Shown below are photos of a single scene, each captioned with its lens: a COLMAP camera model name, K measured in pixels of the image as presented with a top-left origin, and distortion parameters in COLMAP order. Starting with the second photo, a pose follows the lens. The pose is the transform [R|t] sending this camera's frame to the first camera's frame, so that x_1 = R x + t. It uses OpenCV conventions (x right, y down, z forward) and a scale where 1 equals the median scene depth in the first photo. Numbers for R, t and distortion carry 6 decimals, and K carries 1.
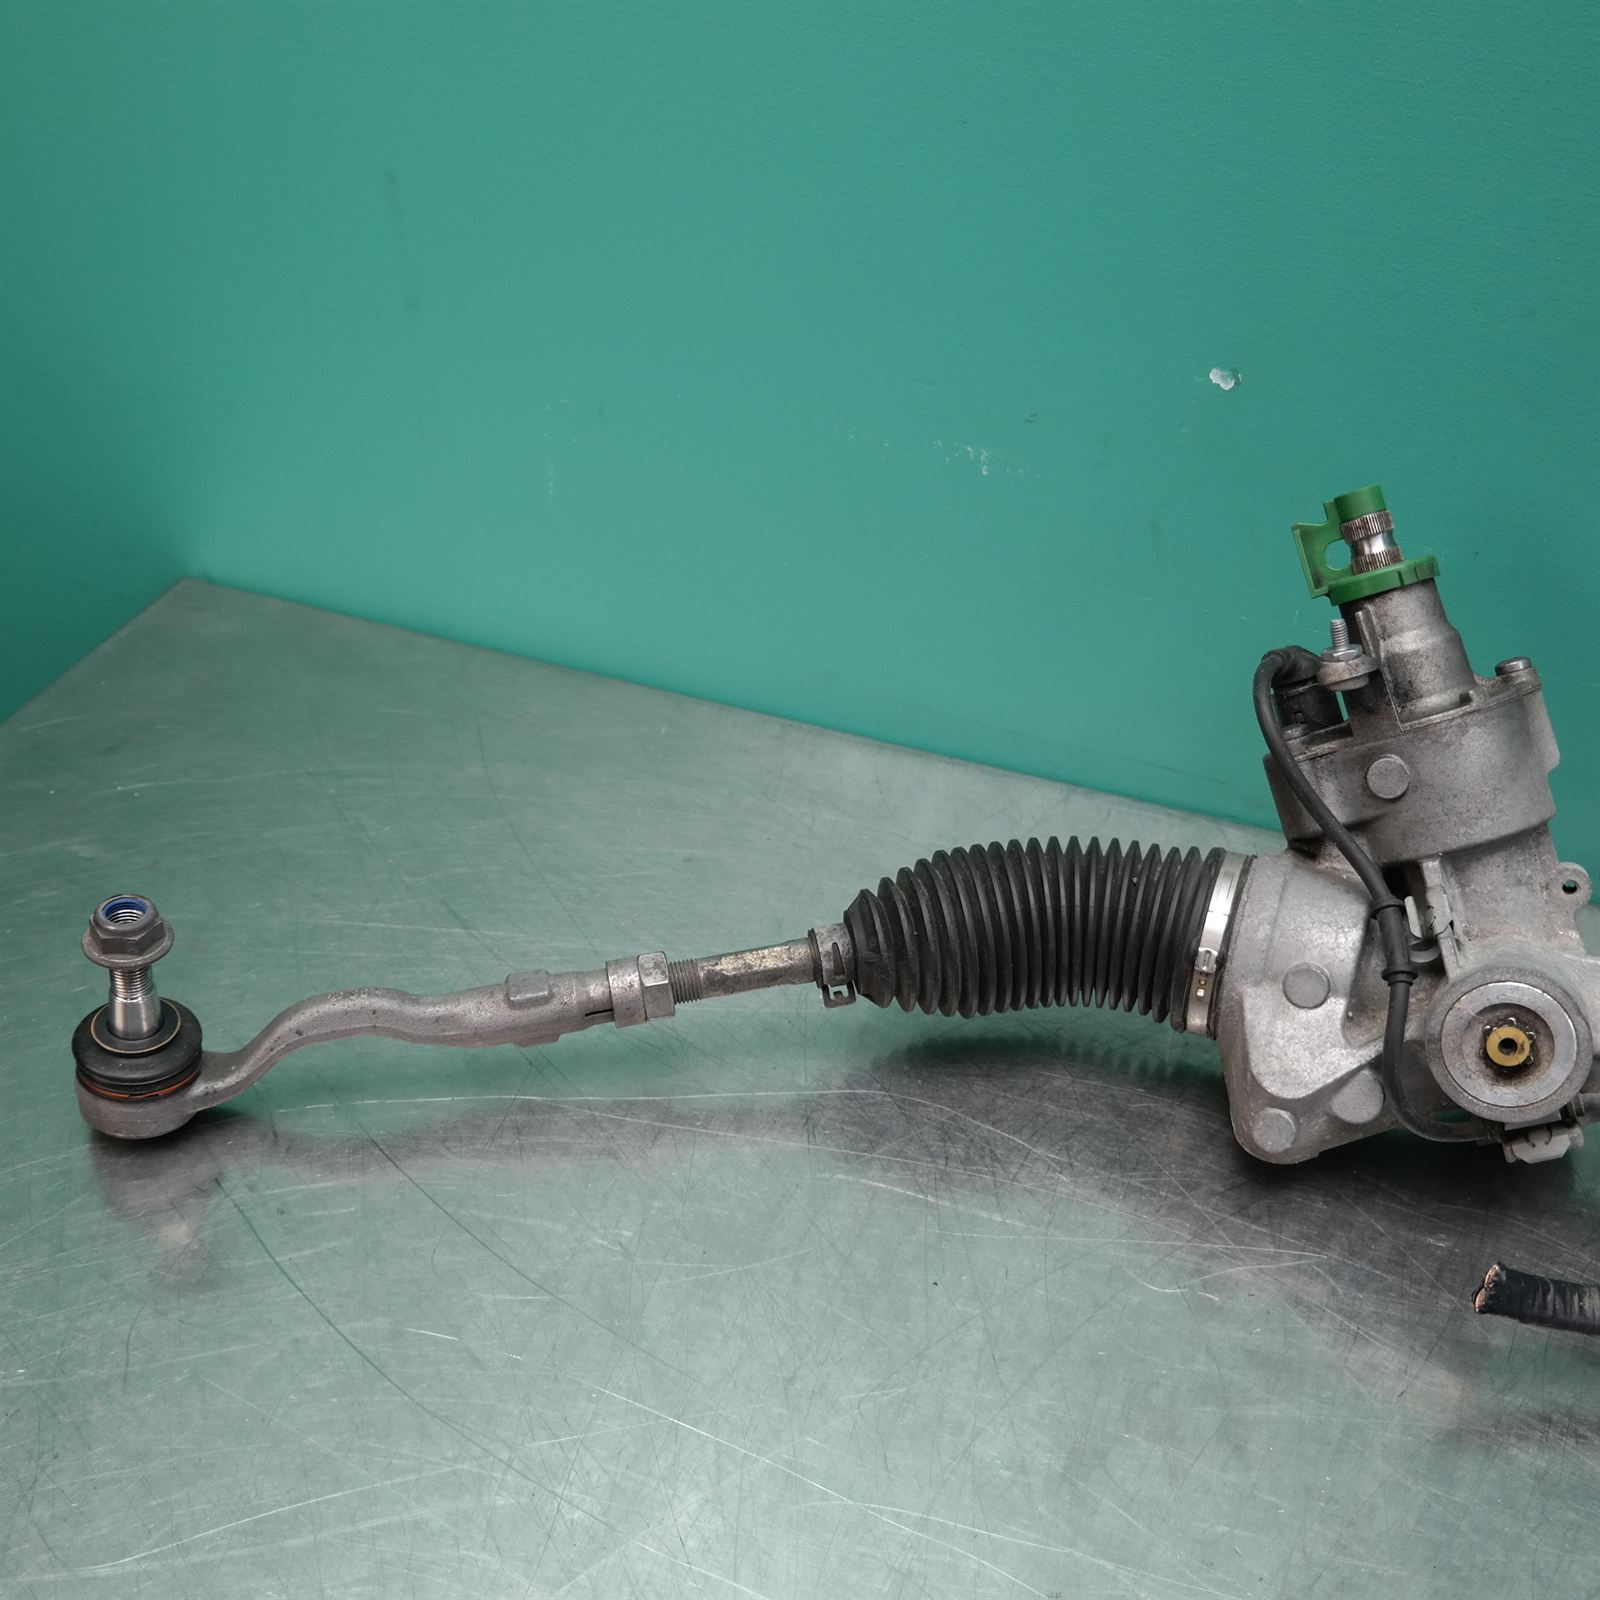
lens RADIAL K [[2089.5, 0, 788.0], [0, 2089.5, 802.7], [0, 0, 1]] dist [0.008478, 0.000000]
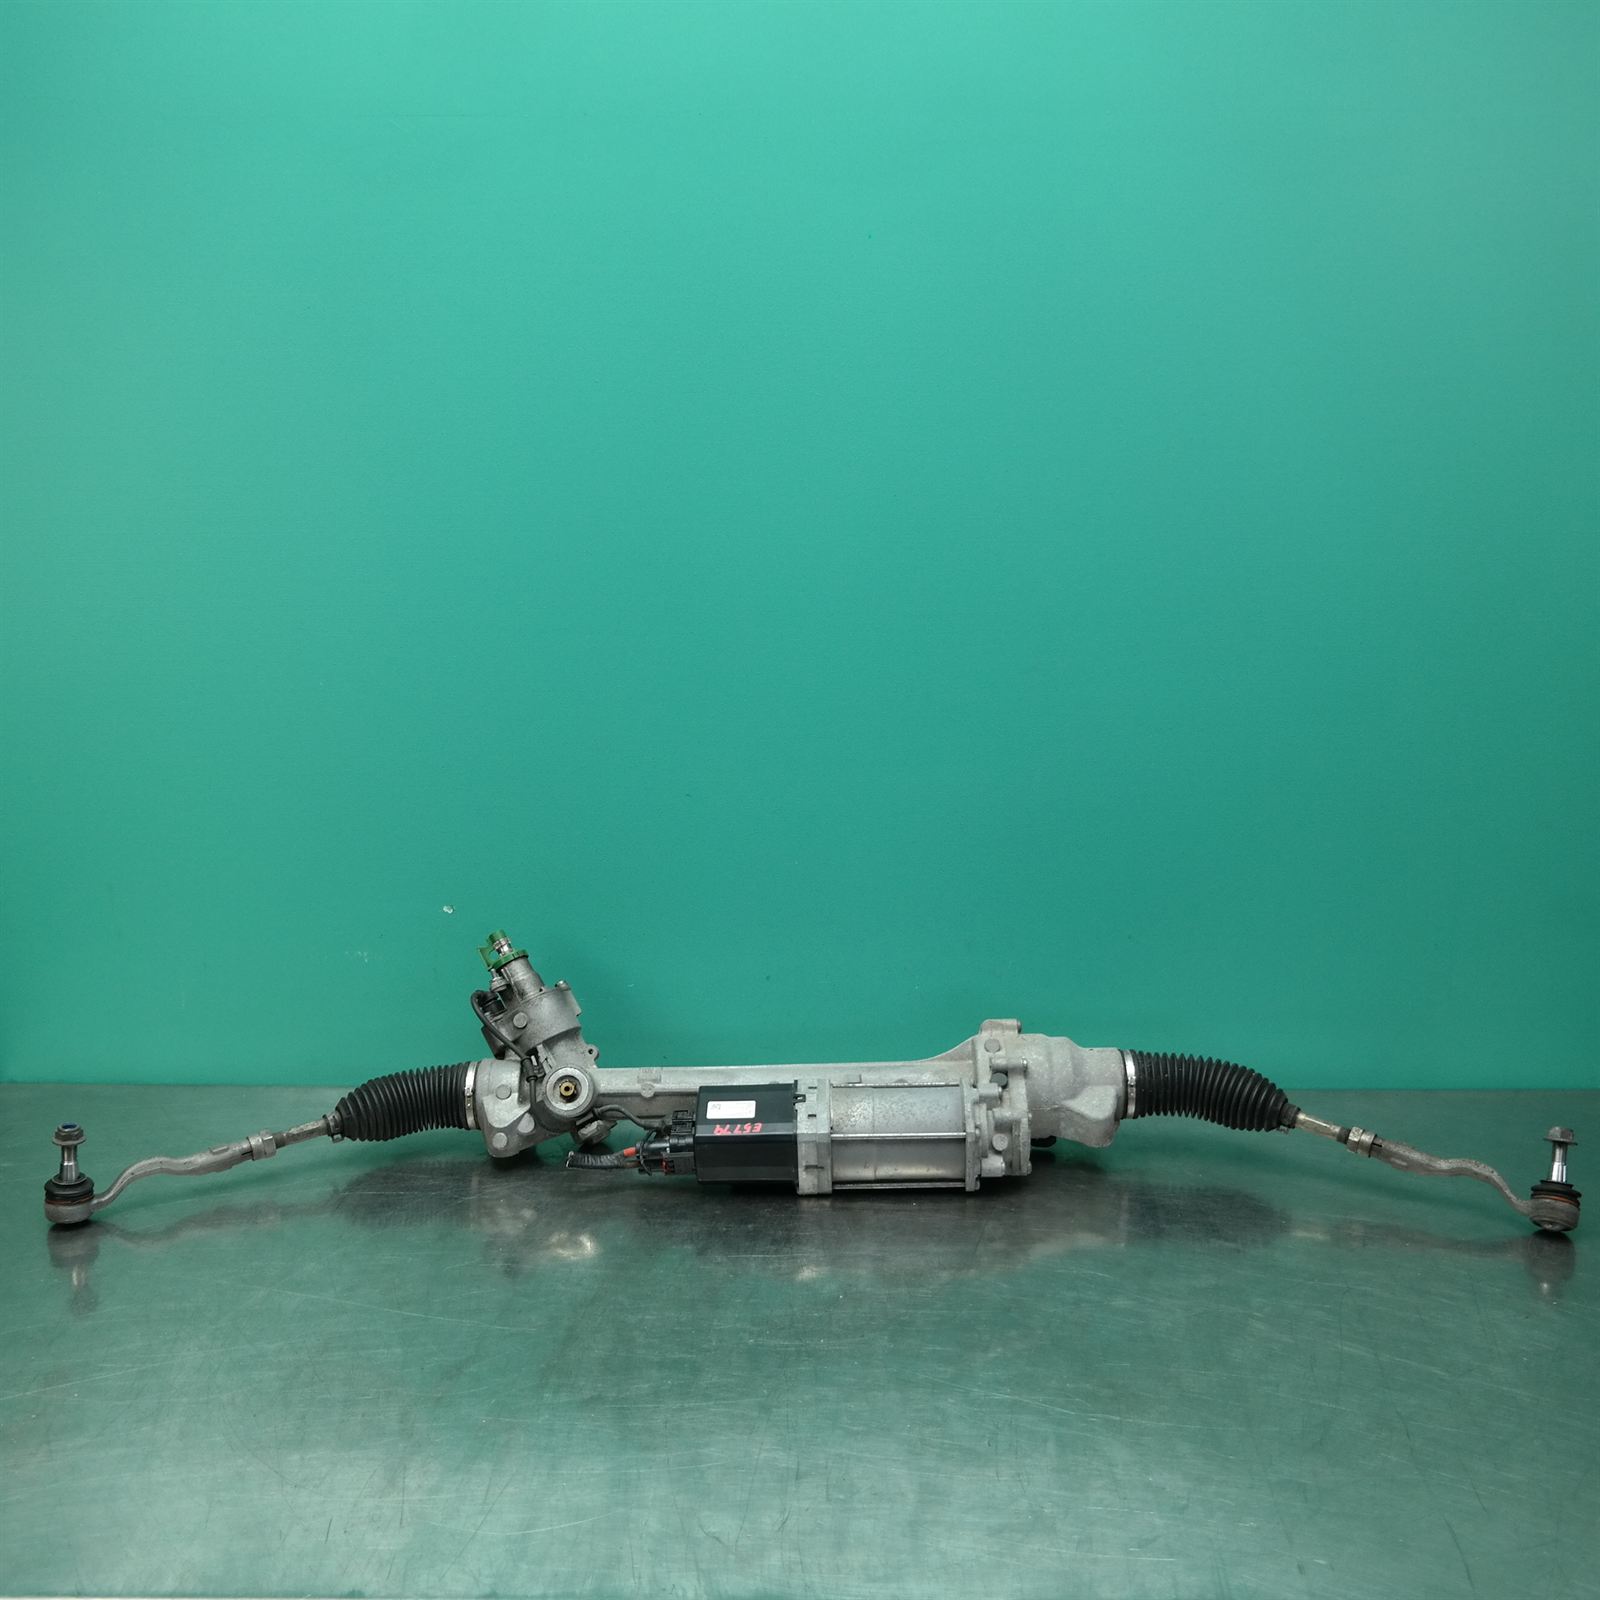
lens RADIAL K [[1922.0, 0, 798.3], [0, 1922.0, 811.9], [0, 0, 1]] dist [0.014448, 0.000000]
pose [[0.940732, -0.105461, 0.322338, -0.180147], [0.216007, 0.919033, -0.329725, 0.682074], [-0.261466, 0.379811, 0.887344, -1.576265]]
